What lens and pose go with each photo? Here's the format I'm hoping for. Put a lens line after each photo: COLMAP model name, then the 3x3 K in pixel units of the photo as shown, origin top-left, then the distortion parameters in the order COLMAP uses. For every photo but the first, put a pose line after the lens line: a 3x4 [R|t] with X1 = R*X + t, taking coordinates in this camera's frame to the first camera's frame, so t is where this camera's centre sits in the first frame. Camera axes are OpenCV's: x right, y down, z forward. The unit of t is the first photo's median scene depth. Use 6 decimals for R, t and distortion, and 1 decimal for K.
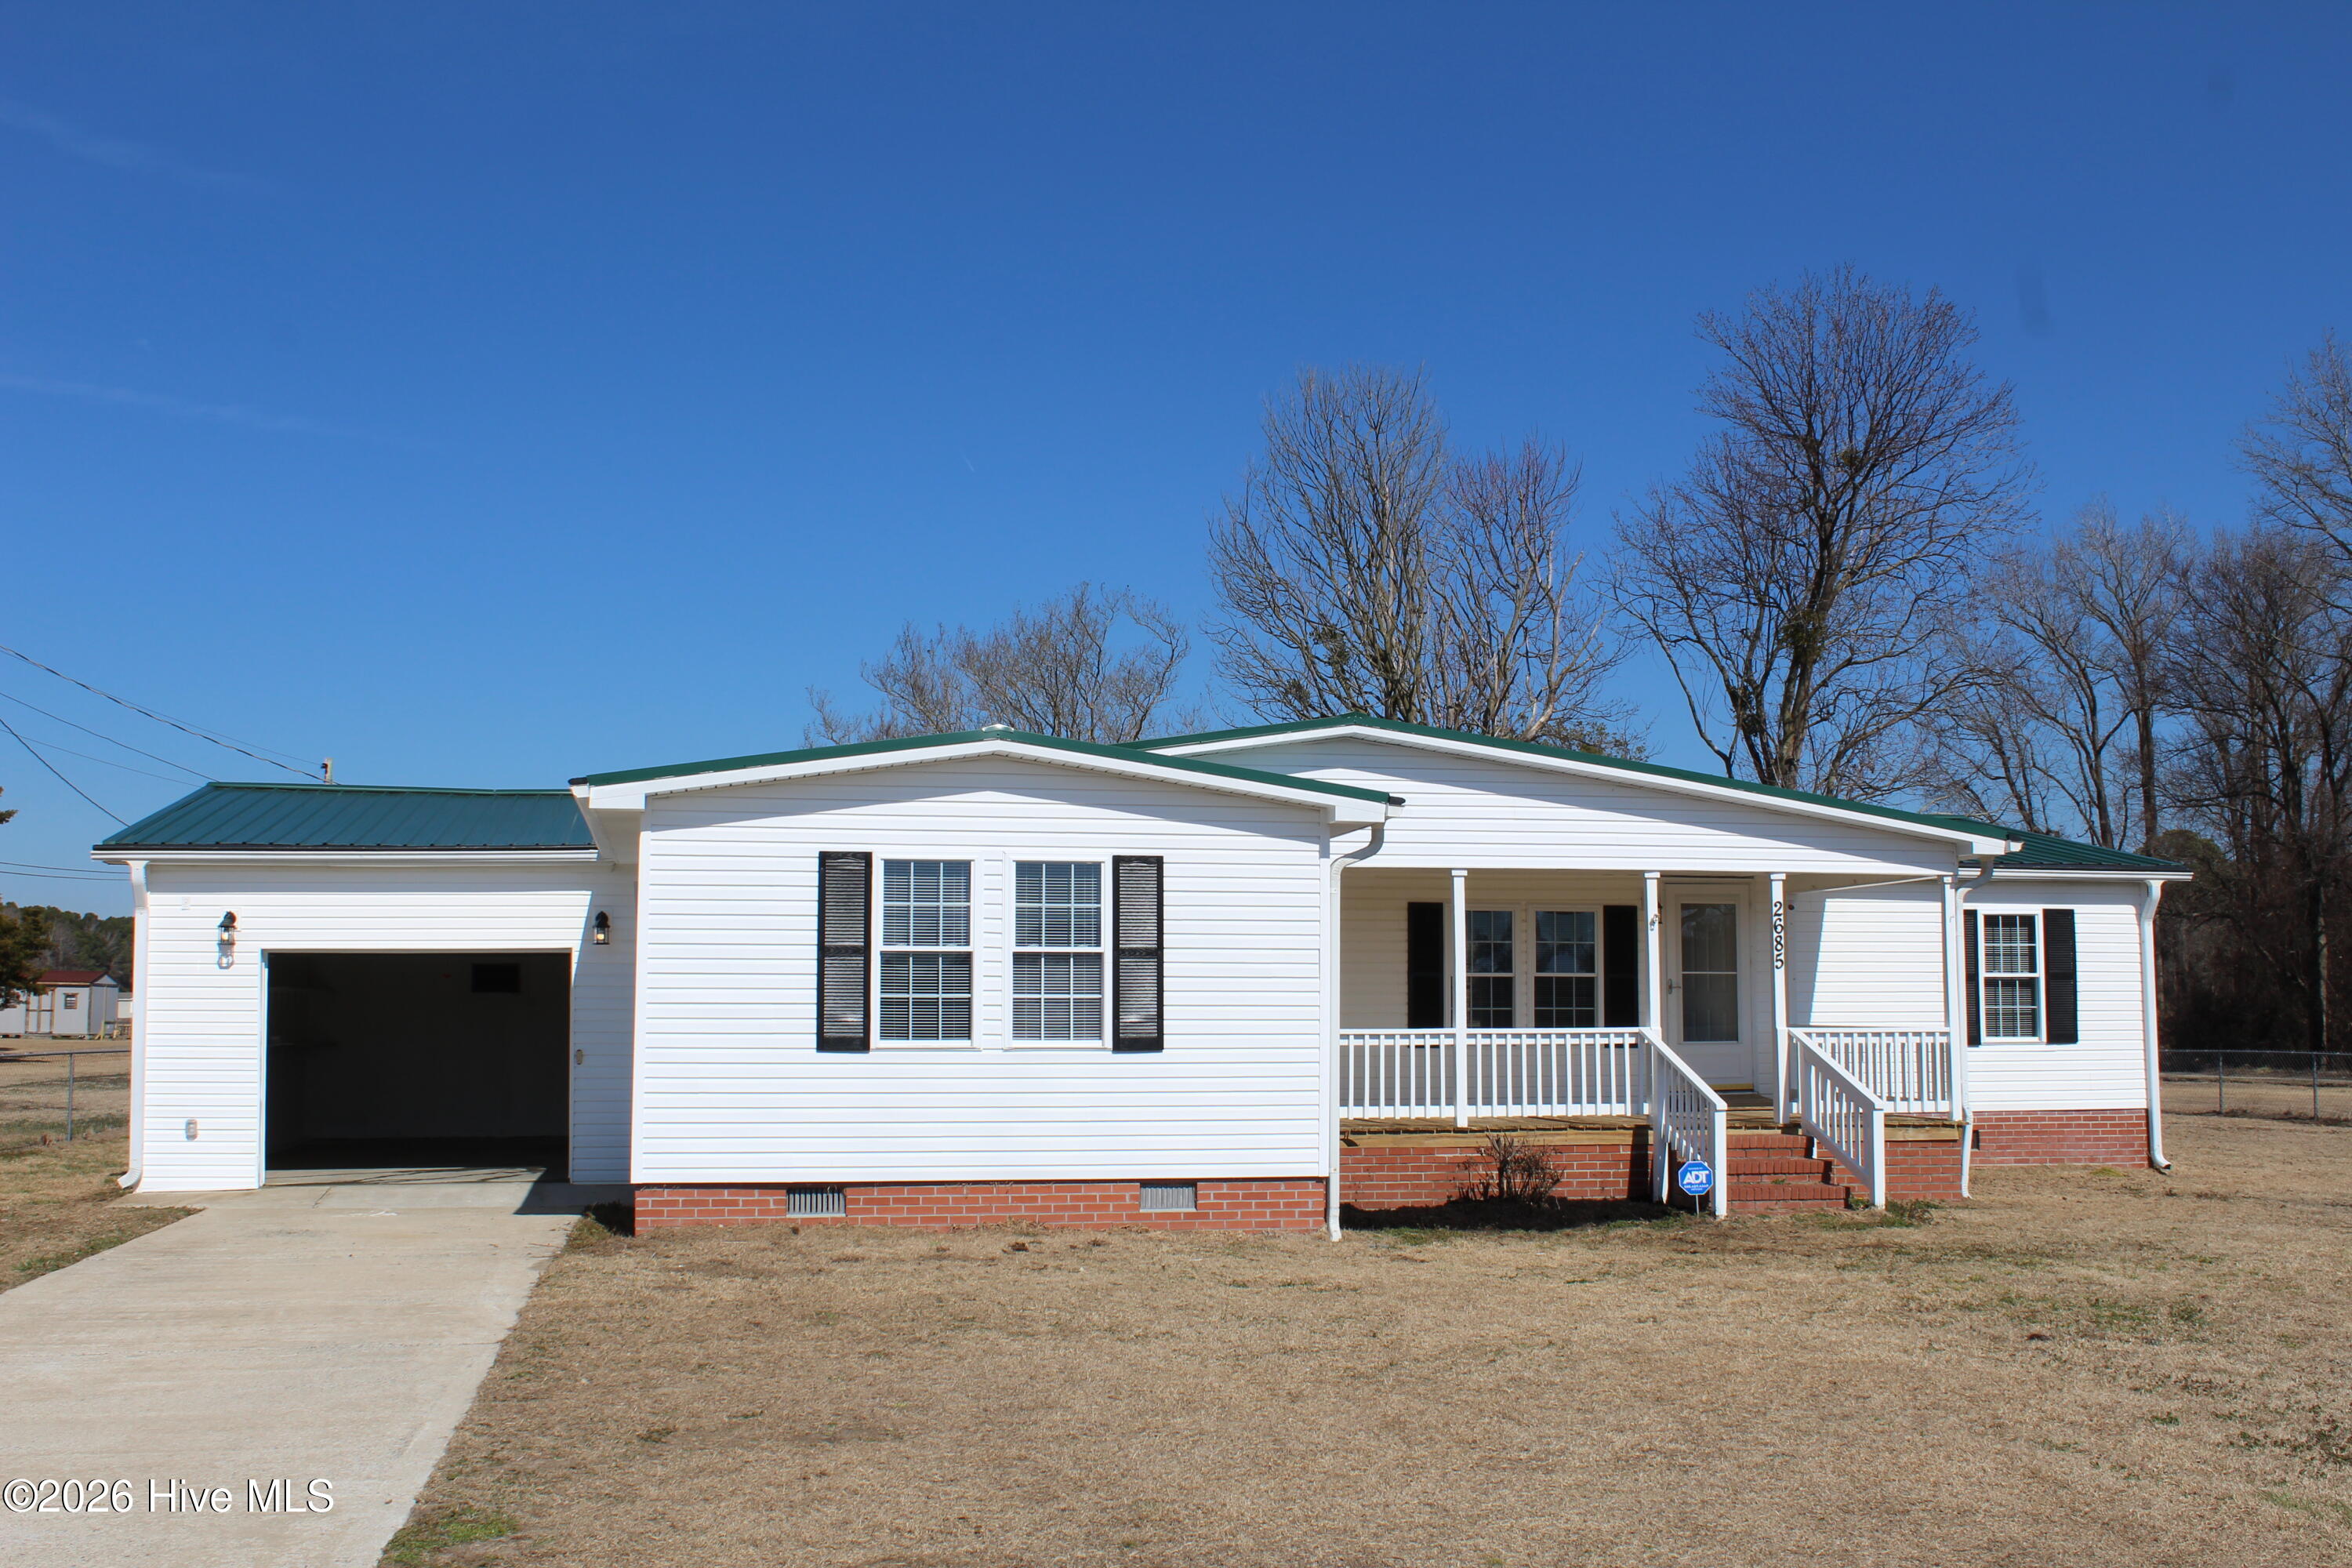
lens RADIAL K [[2331.2, 0, 1174.8], [0, 2331.2, 834.6], [0, 0, 1]] dist [-0.127260, 0.113738]
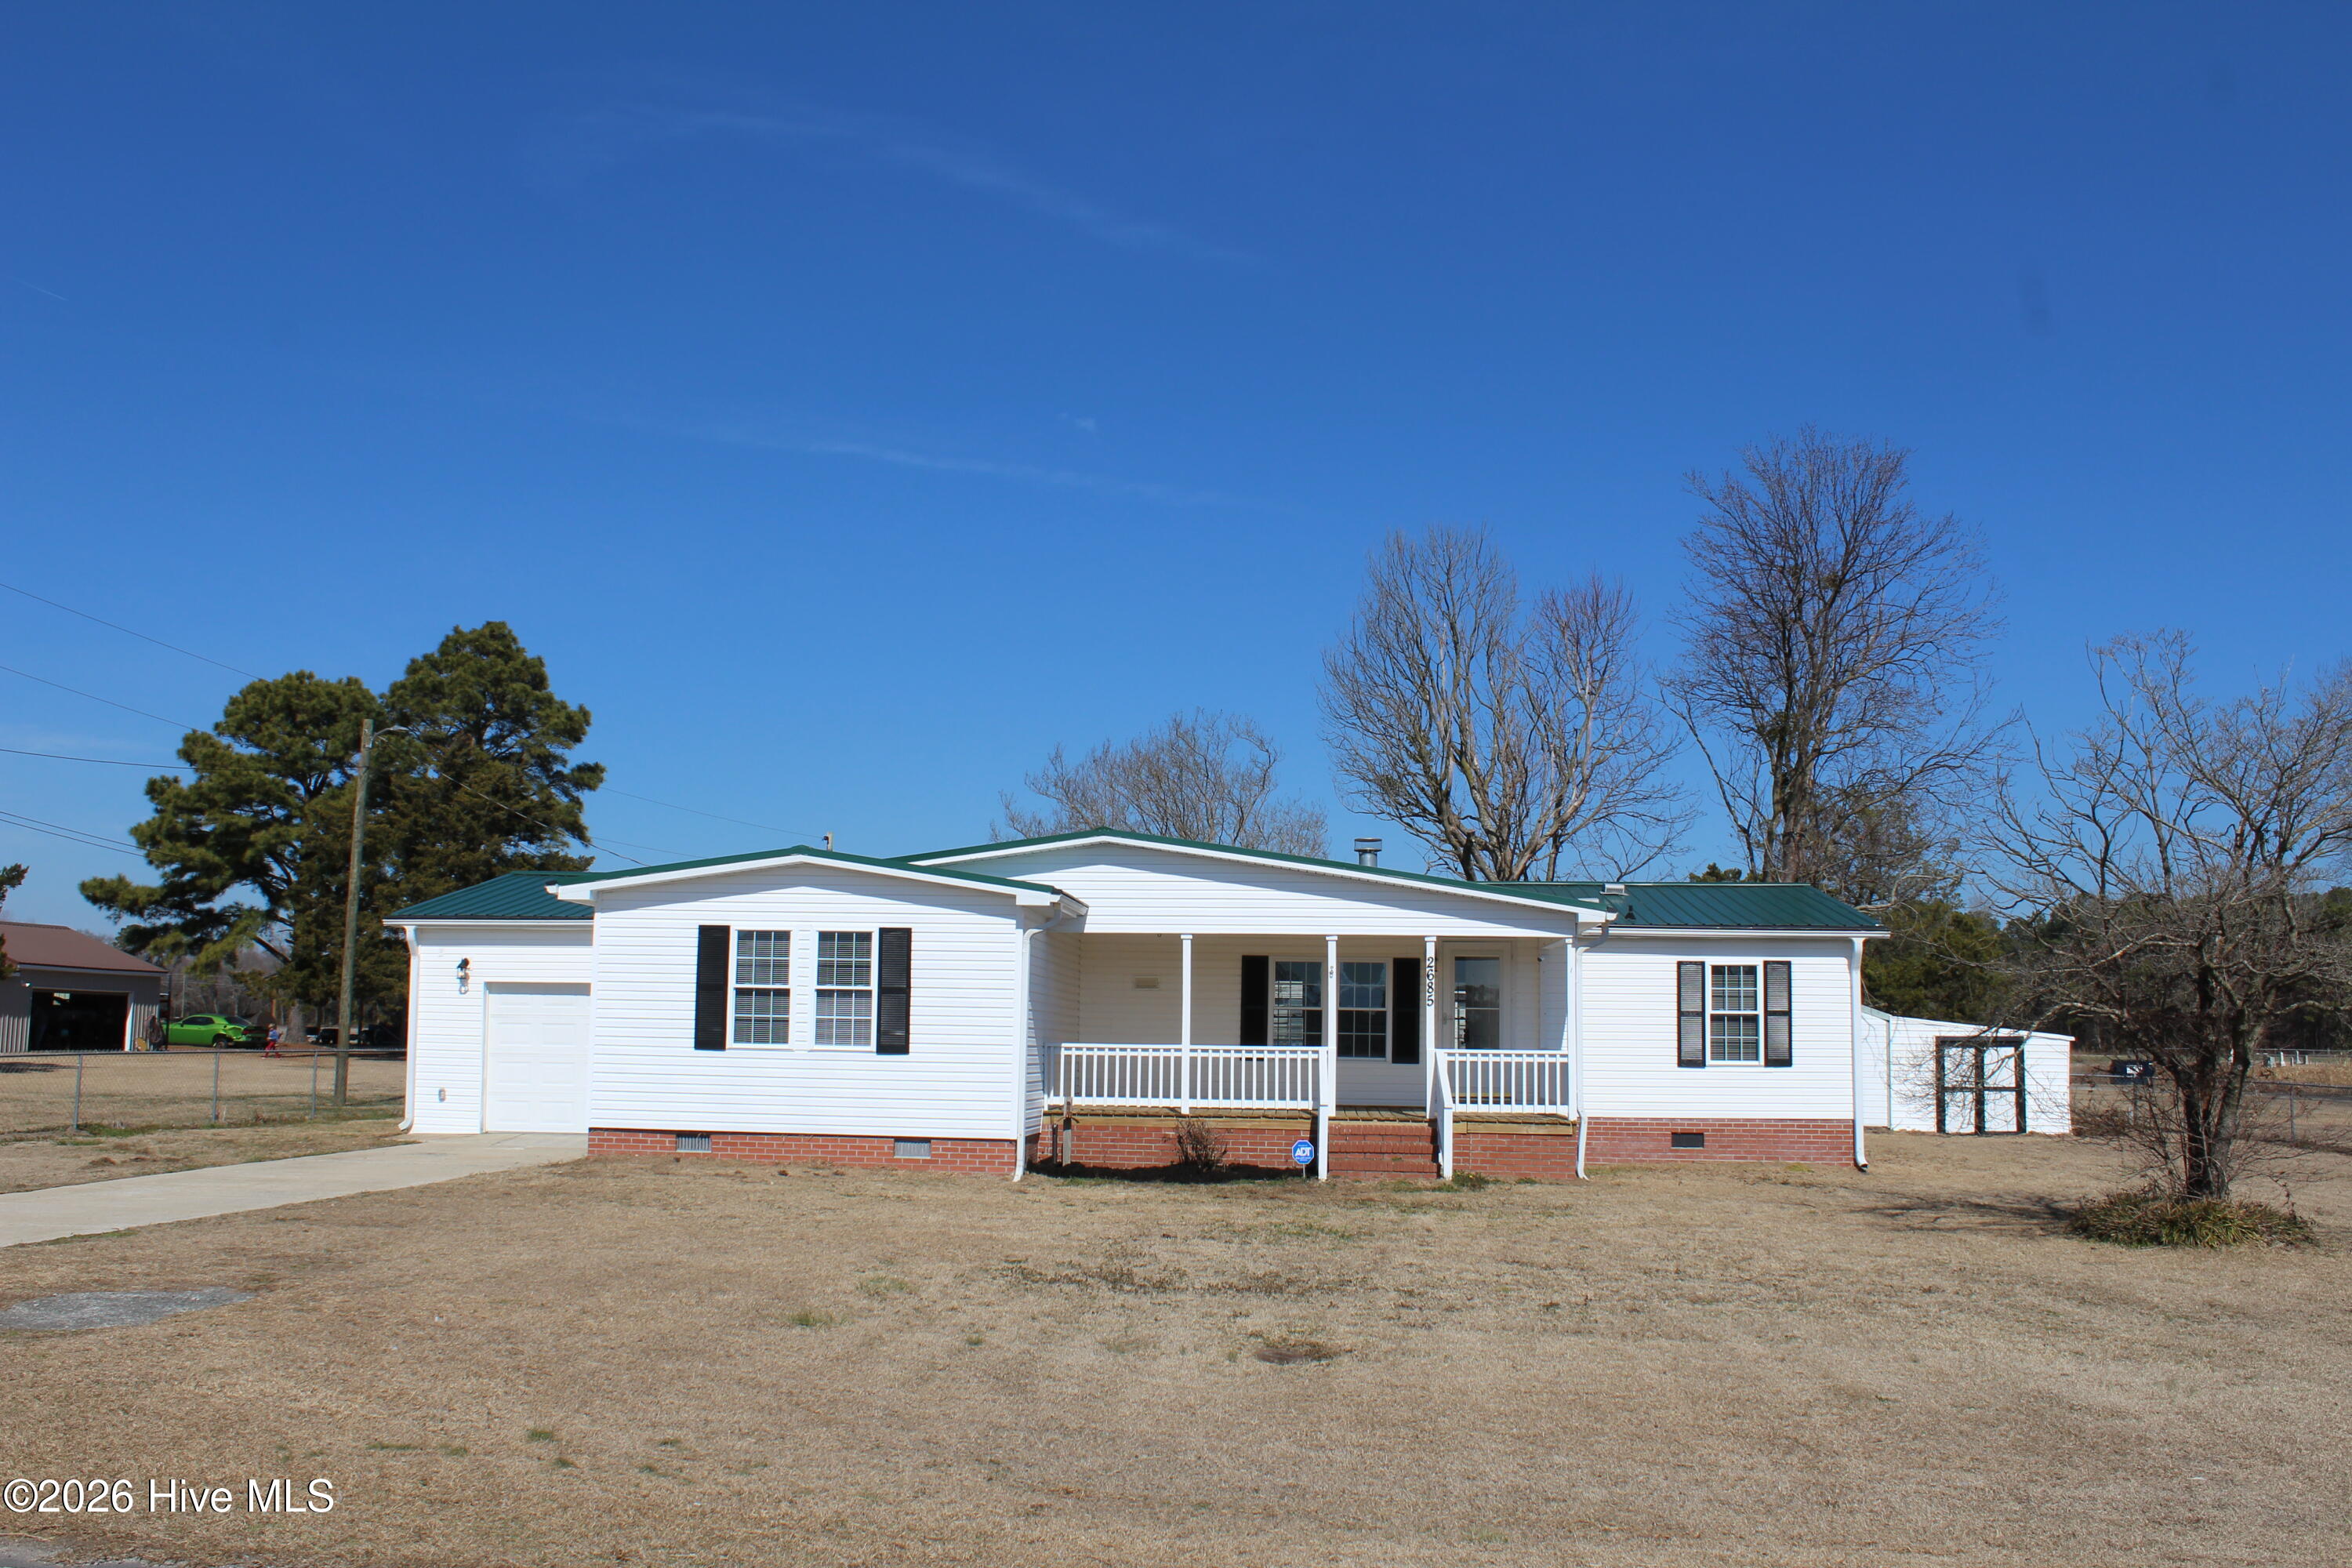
lens RADIAL K [[2116.7, 0, 1166.8], [0, 2116.7, 820.8], [0, 0, 1]] dist [-0.157847, 0.155685]
pose [[0.959402, -0.014227, -0.281683, 0.503230], [0.006710, 0.999596, -0.027633, -0.019995], [0.281962, 0.024621, 0.959110, -0.270354]]
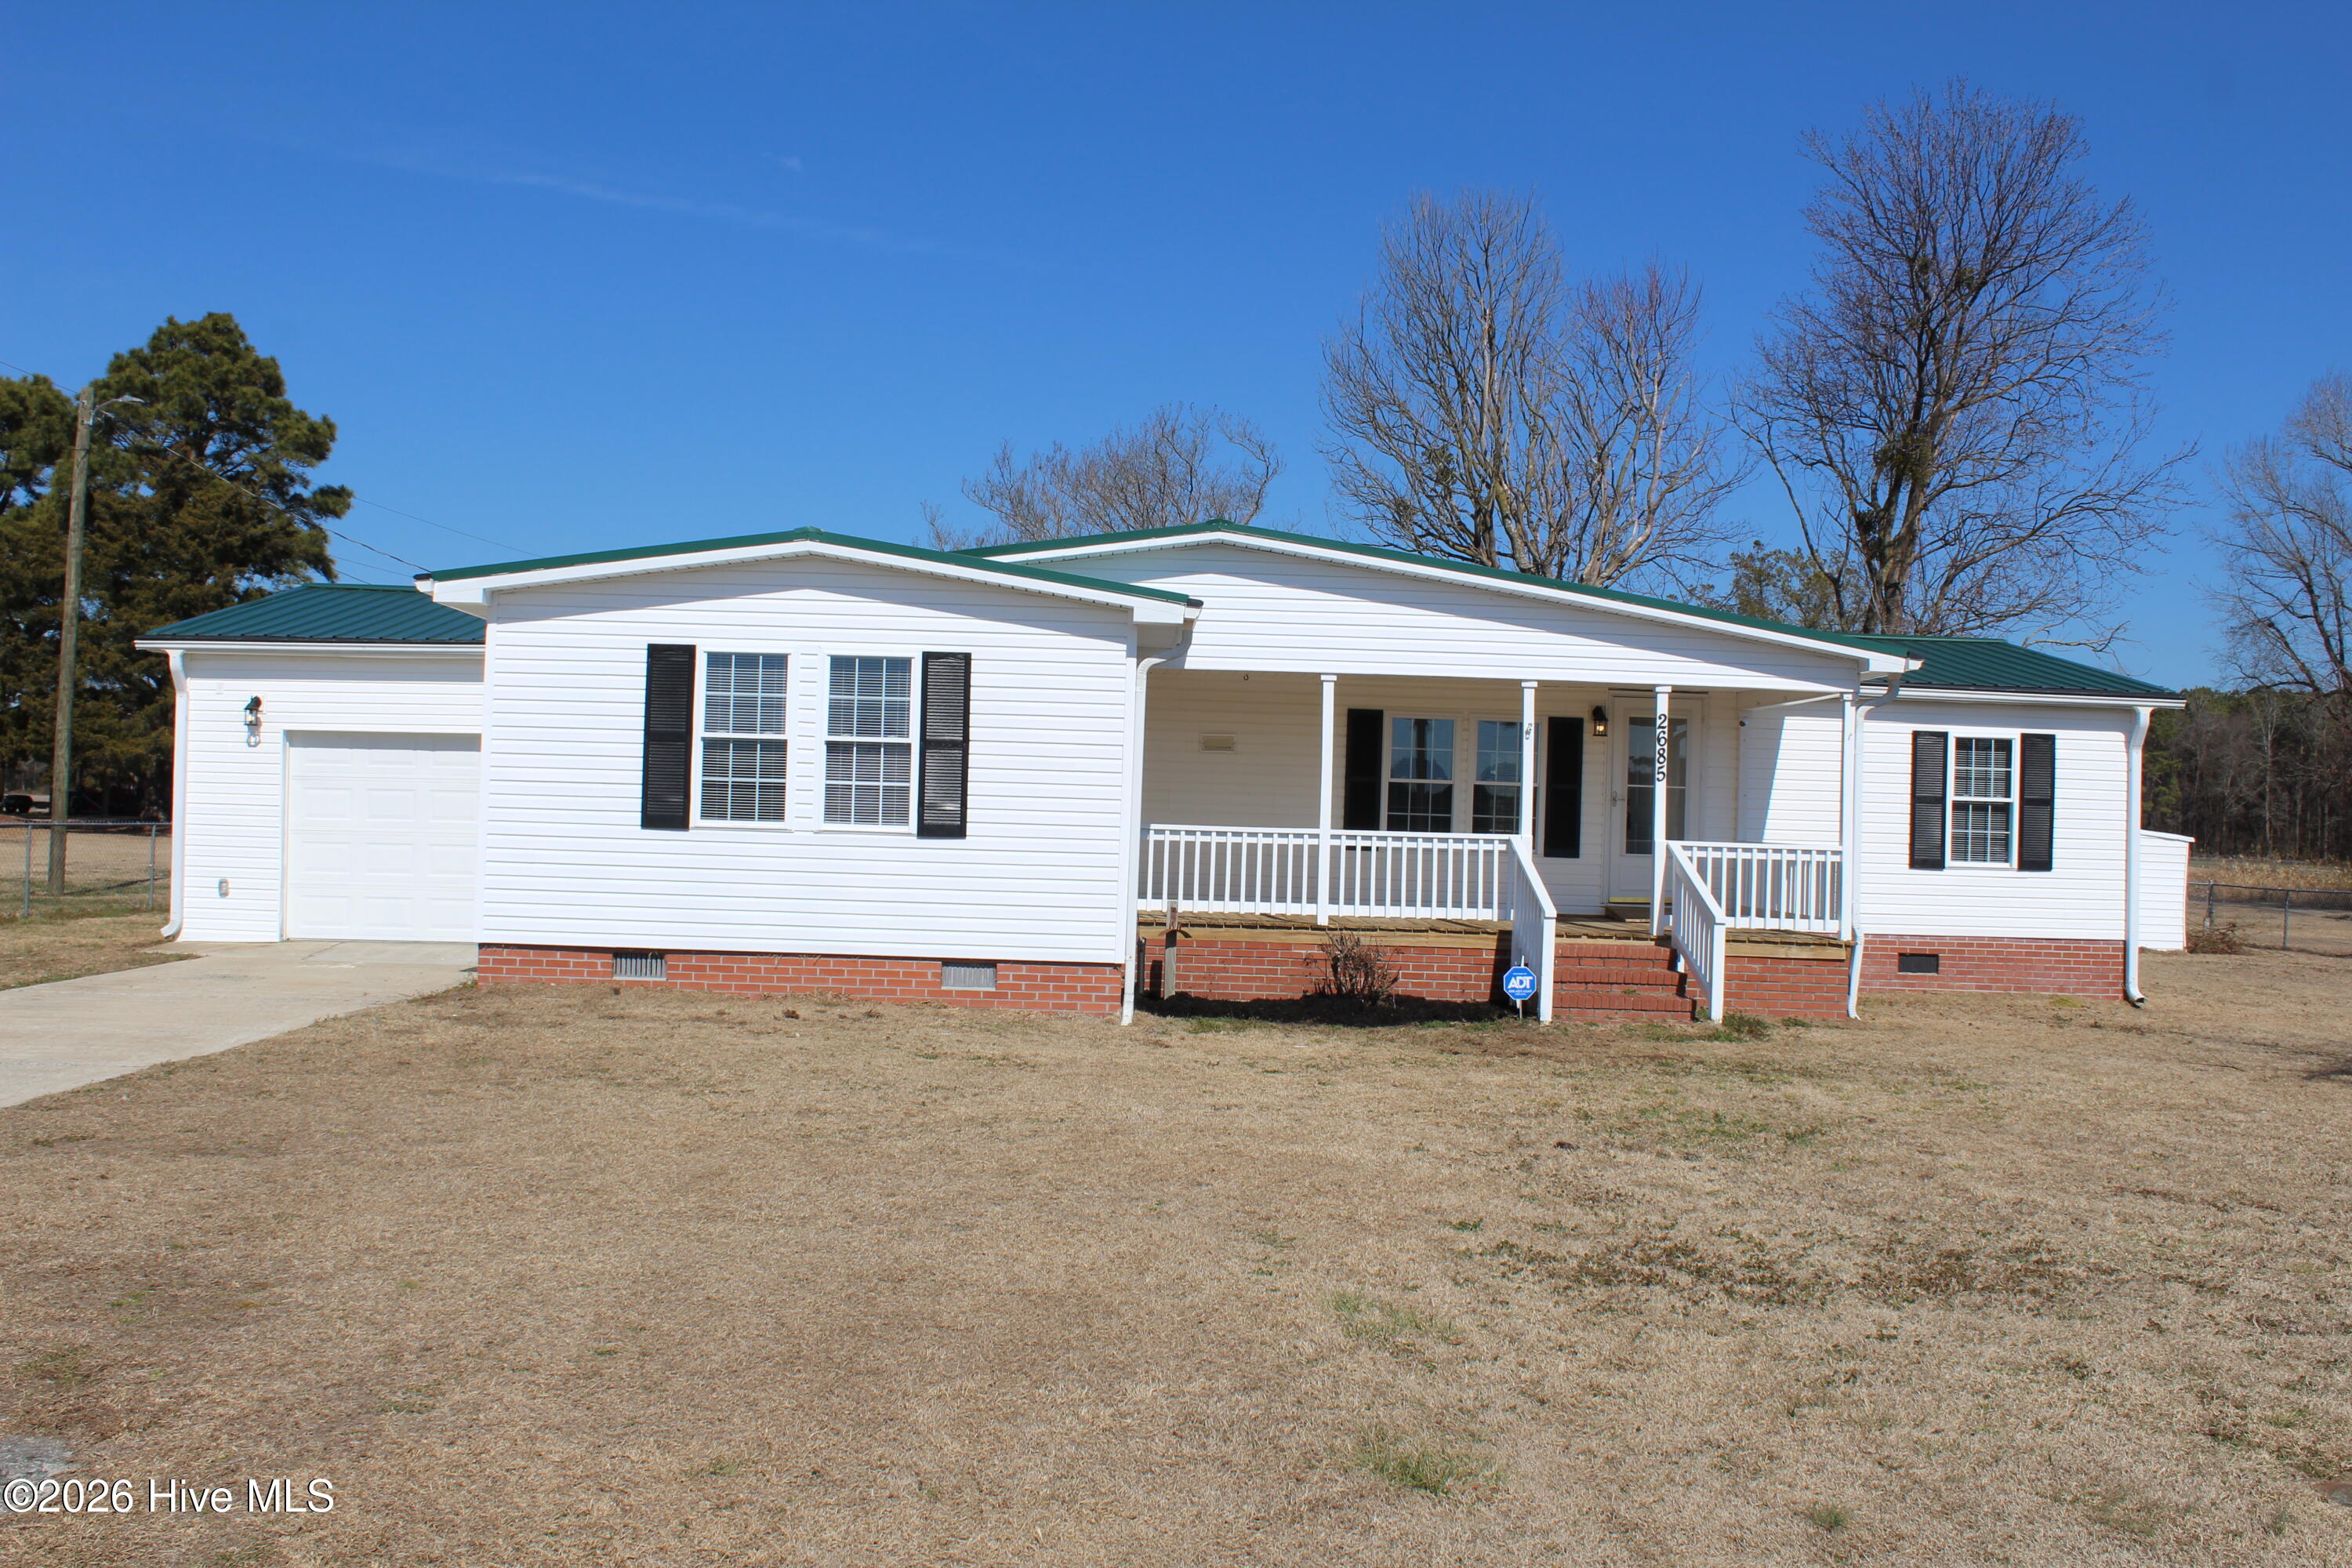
lens RADIAL K [[2213.1, 0, 1170.9], [0, 2213.1, 812.3], [0, 0, 1]] dist [-0.143054, 0.135934]
pose [[0.985209, 0.028837, -0.168915, 0.230789], [-0.016831, 0.997257, 0.072081, 0.006941], [0.170530, -0.068172, 0.982991, 0.030197]]
